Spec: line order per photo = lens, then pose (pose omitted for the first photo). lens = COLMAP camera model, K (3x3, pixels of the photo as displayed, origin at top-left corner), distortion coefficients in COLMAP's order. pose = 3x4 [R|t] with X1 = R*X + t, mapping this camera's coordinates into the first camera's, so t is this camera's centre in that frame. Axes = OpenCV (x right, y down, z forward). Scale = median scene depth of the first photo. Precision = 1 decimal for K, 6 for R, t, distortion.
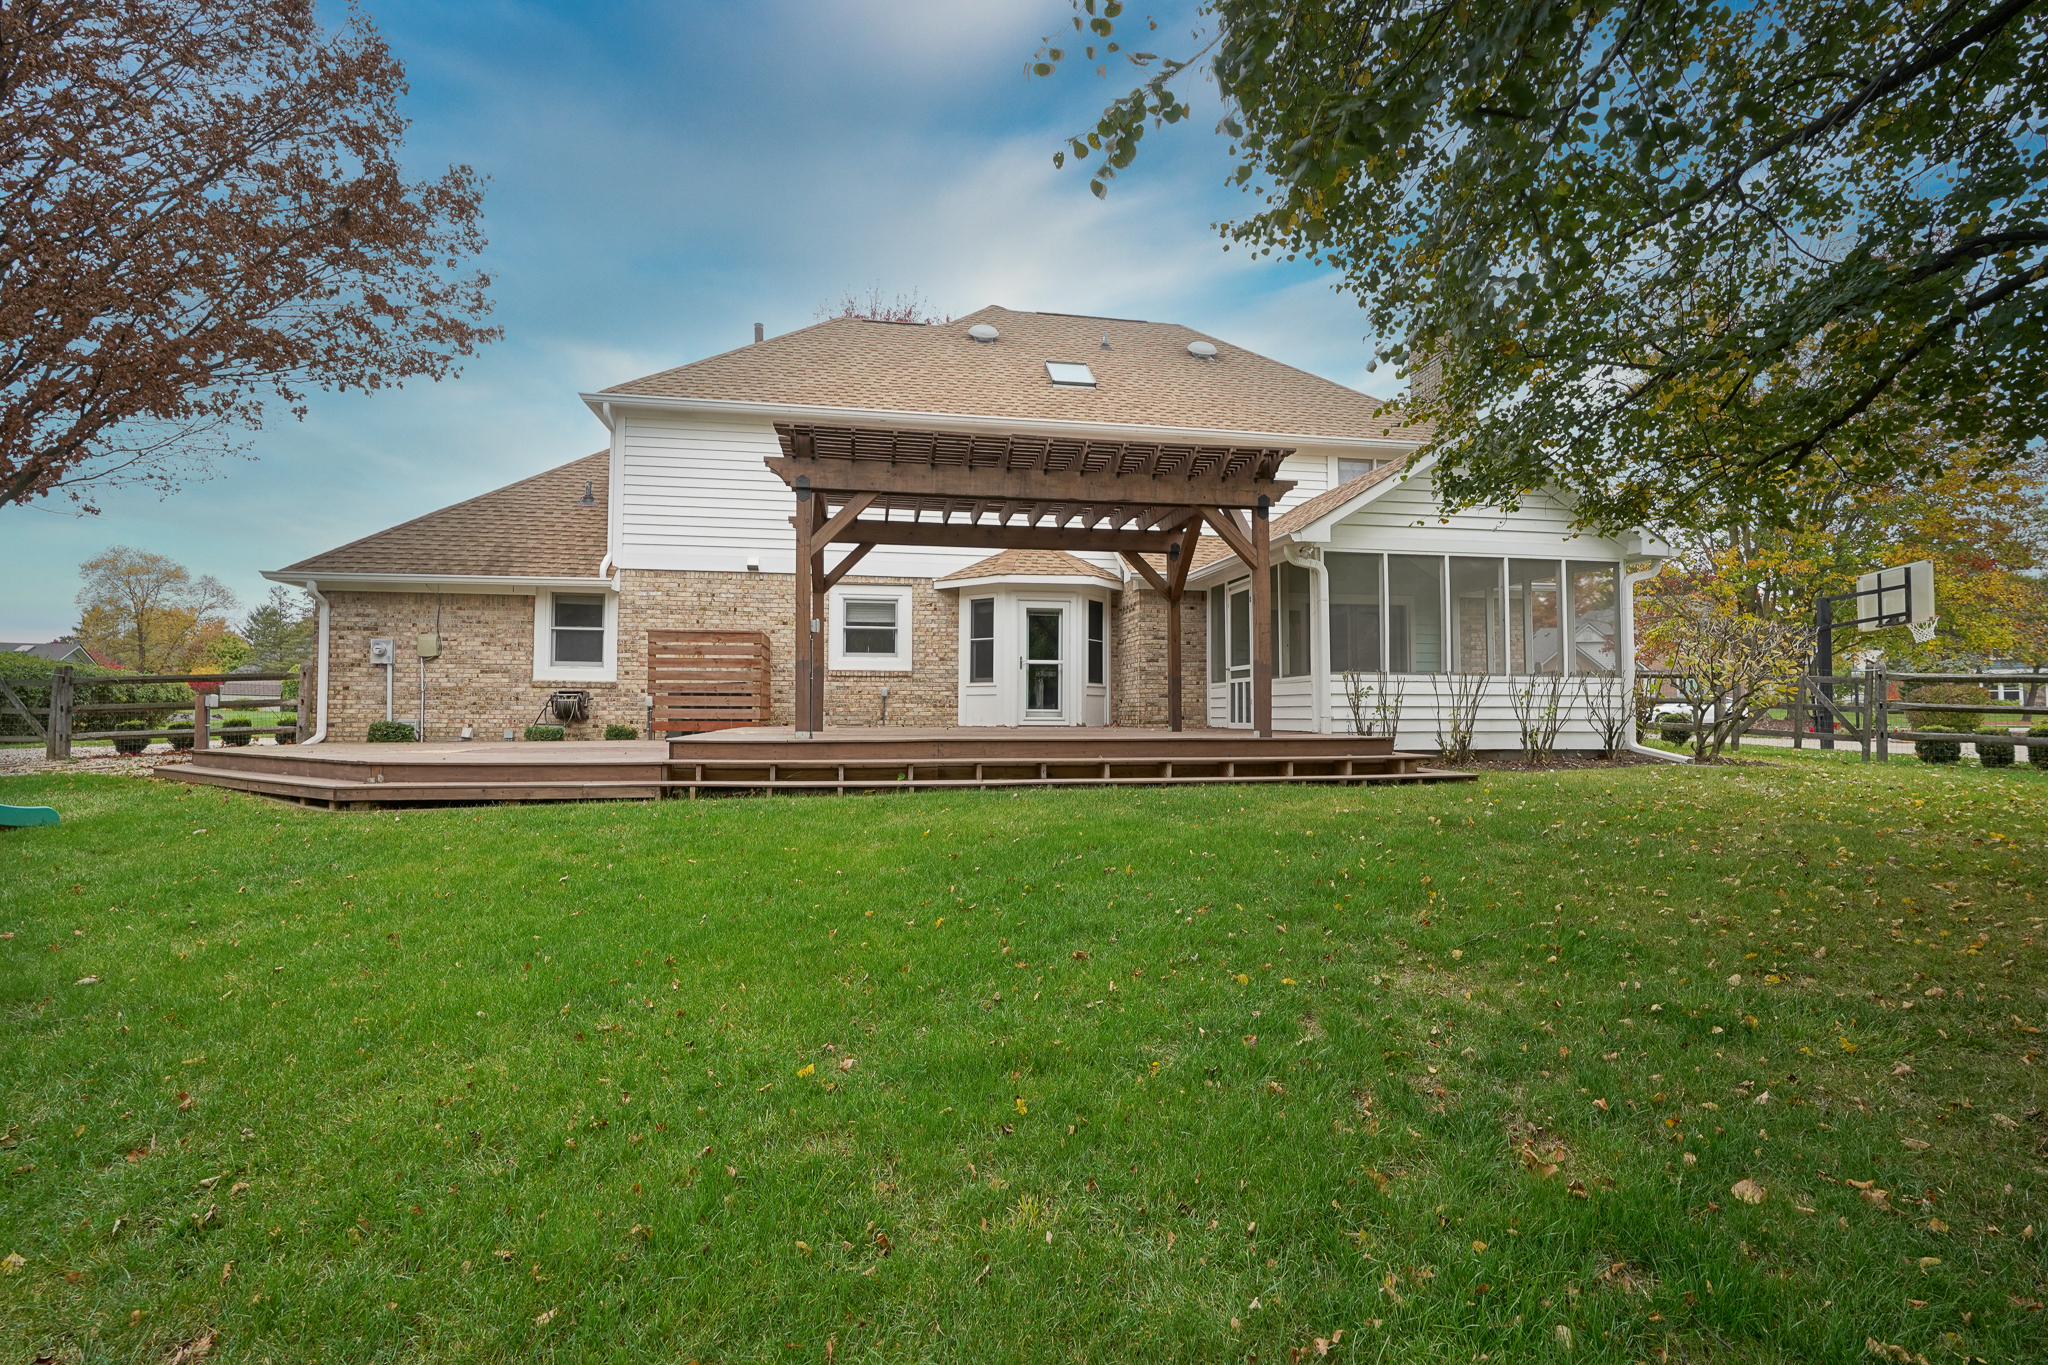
lens RADIAL K [[931.0, 0, 1024.0], [0, 931.0, 682.5], [0, 0, 1]] dist [-0.006283, 0.004931]
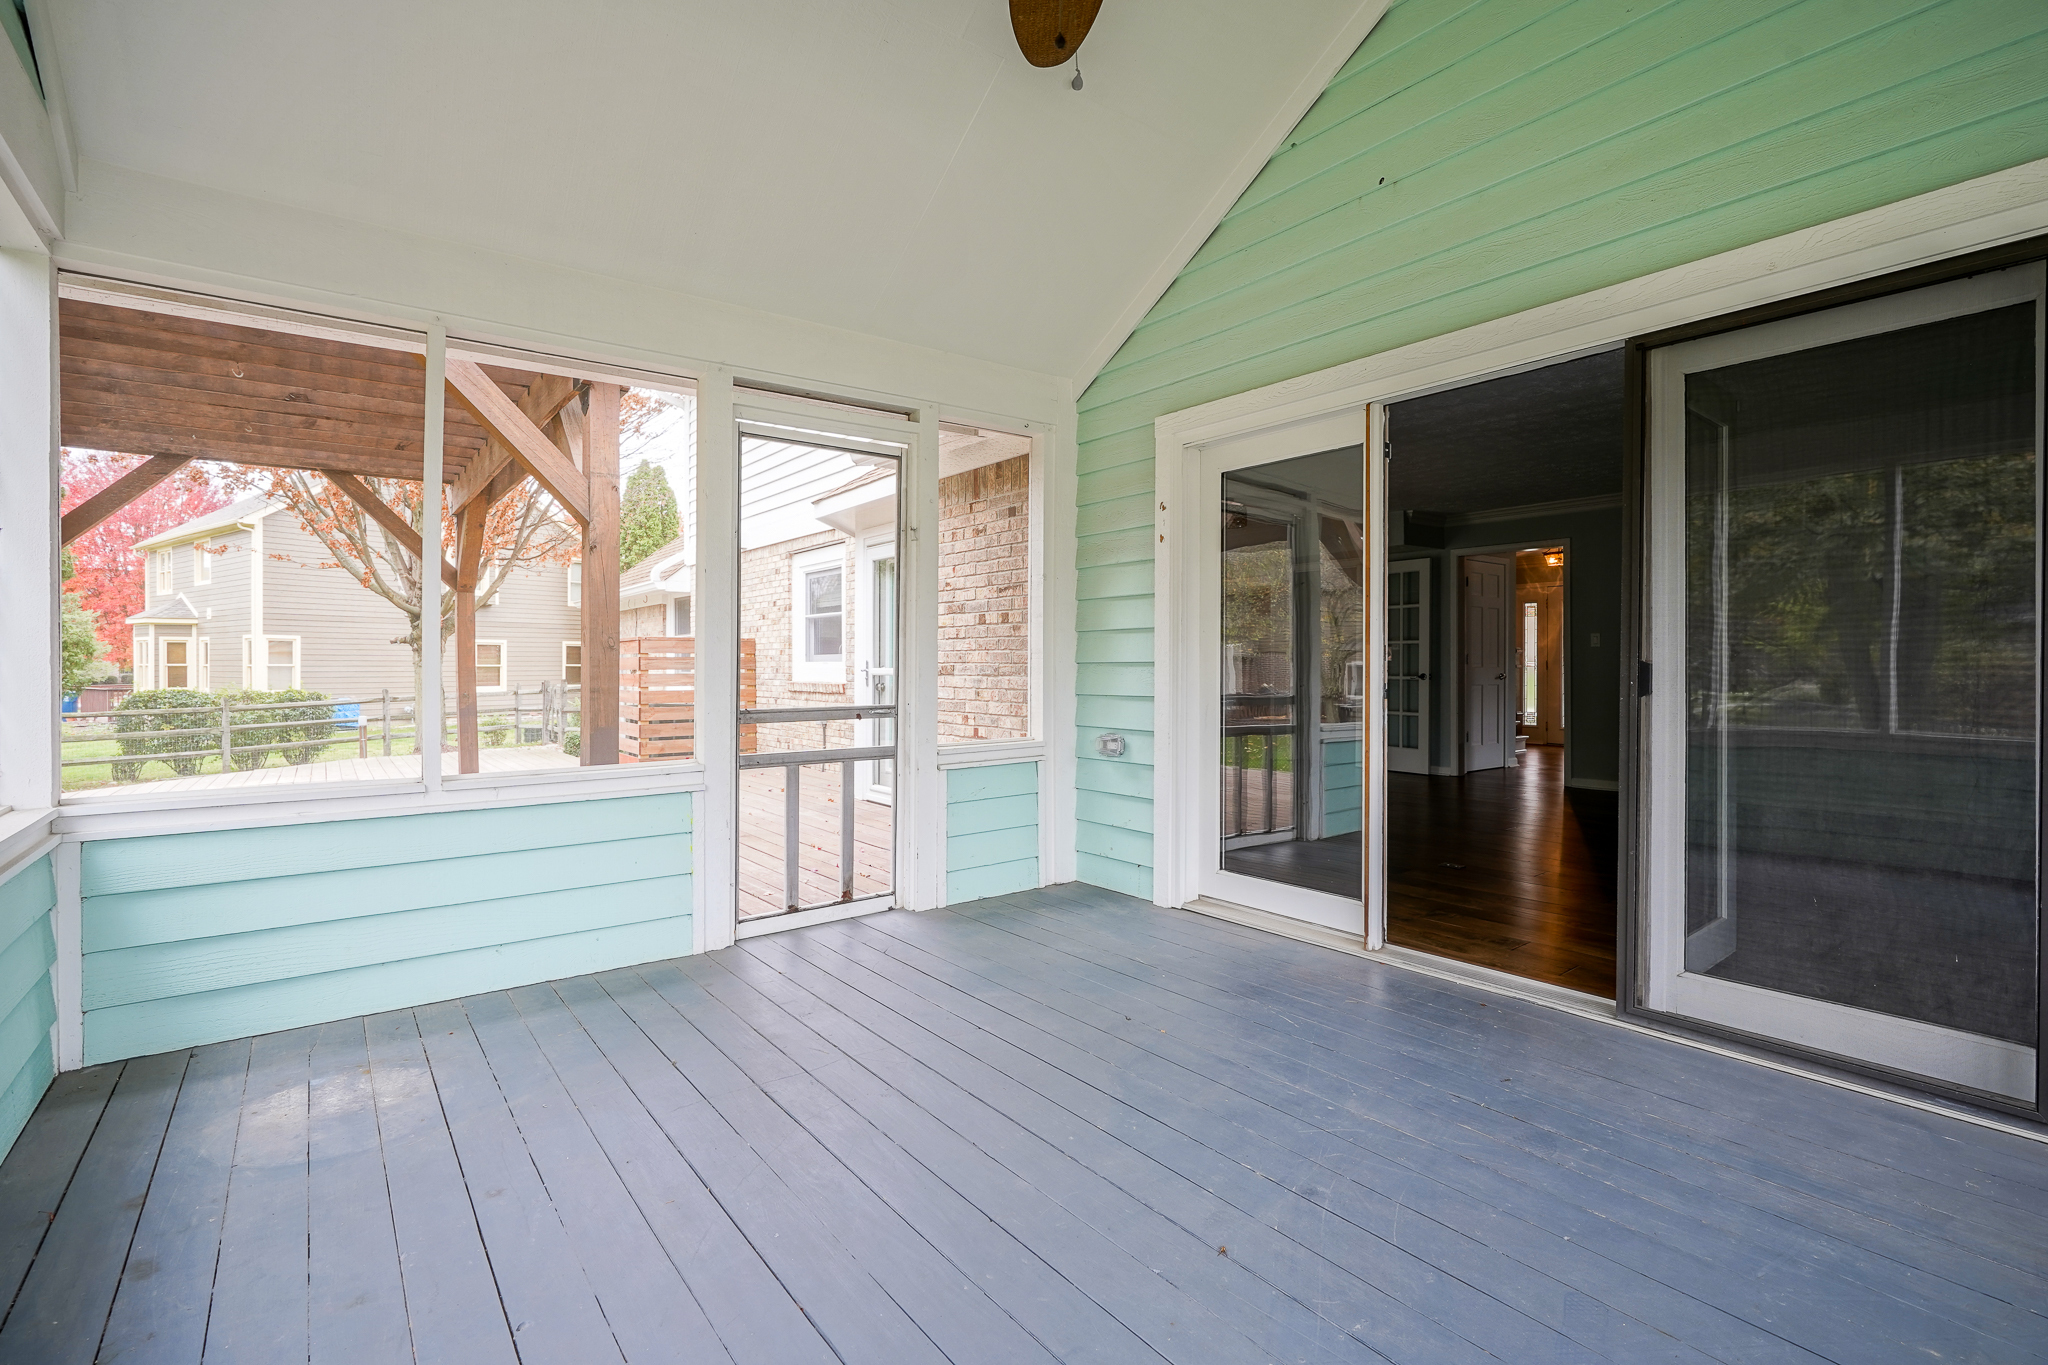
lens RADIAL K [[937.5, 0, 1021.2], [0, 937.5, 672.4], [0, 0, 1]] dist [-0.001620, 0.011072]
pose [[0.448640, 0.004448, -0.893702, 0.496389], [0.035219, 0.999123, 0.022653, -0.031469], [0.893018, -0.041638, 0.448090, 0.883636]]
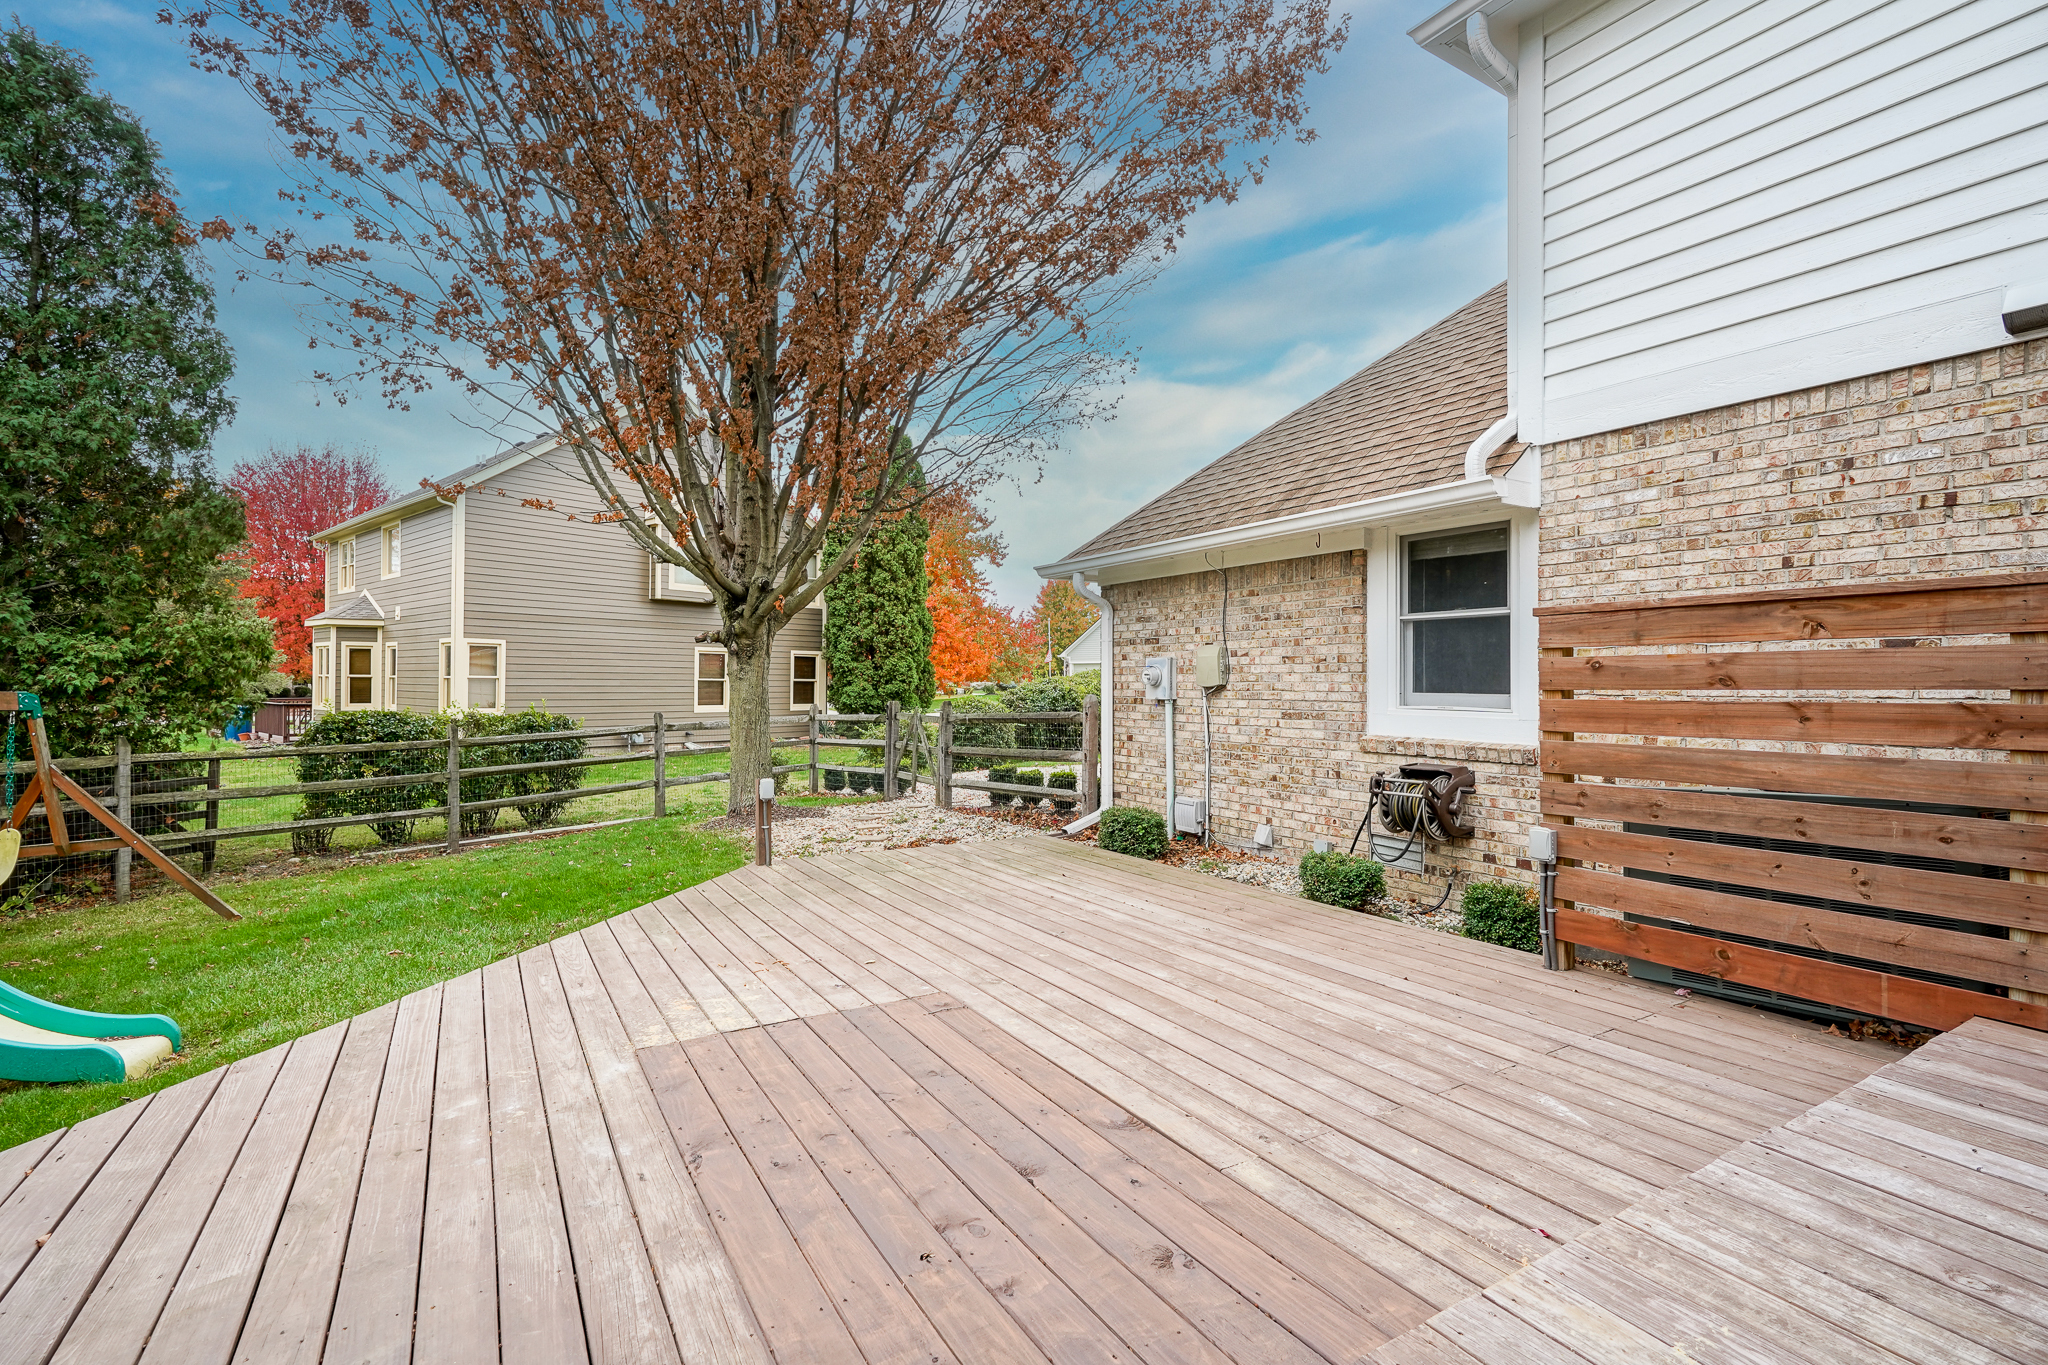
lens RADIAL K [[931.0, 0, 1024.0], [0, 931.0, 682.5], [0, 0, 1]] dist [-0.006283, 0.004931]
pose [[0.363233, -0.001270, -0.931697, -0.163327], [0.028938, 0.999532, 0.009919, -0.037497], [0.931249, -0.030564, 0.363100, 0.672372]]
